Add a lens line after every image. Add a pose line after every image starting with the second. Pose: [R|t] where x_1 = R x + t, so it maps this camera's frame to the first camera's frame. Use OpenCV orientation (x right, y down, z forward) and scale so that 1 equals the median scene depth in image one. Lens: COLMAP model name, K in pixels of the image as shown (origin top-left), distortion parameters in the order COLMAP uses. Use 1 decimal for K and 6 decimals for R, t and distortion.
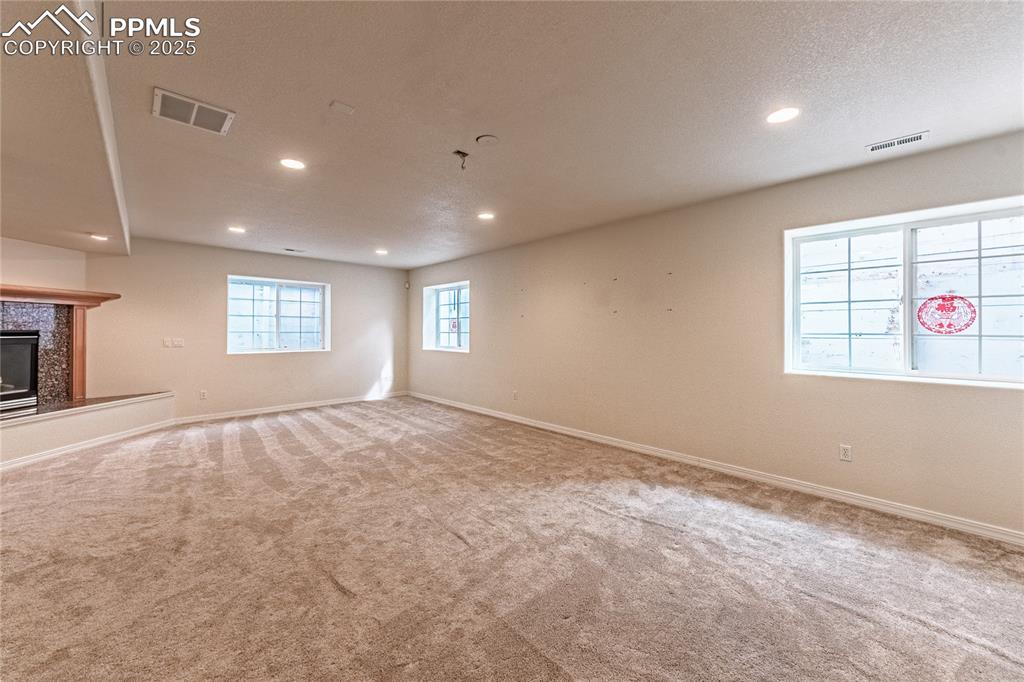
lens RADIAL K [[372.4, 0, 519.9], [0, 372.4, 331.7], [0, 0, 1]] dist [0.002256, 0.000072]
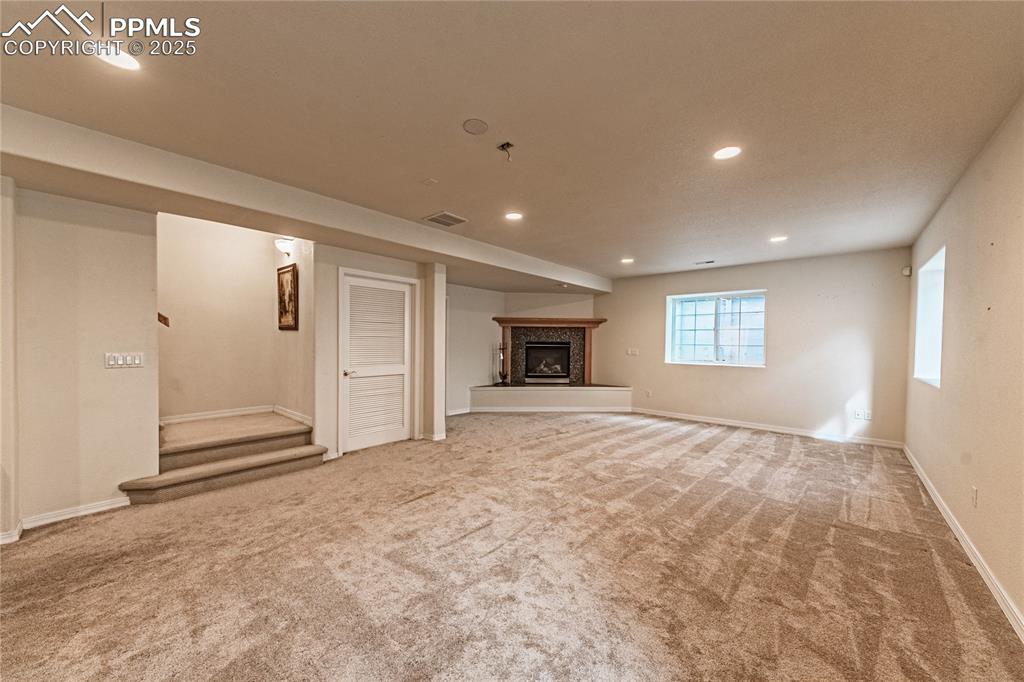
lens RADIAL K [[372.4, 0, 520.5], [0, 372.4, 345.8], [0, 0, 1]] dist [0.002256, 0.000072]
pose [[0.092769, 0.008256, -0.995653, 0.455201], [-0.014117, 0.999876, 0.006976, 0.005046], [0.995588, 0.013408, 0.092875, 0.561381]]
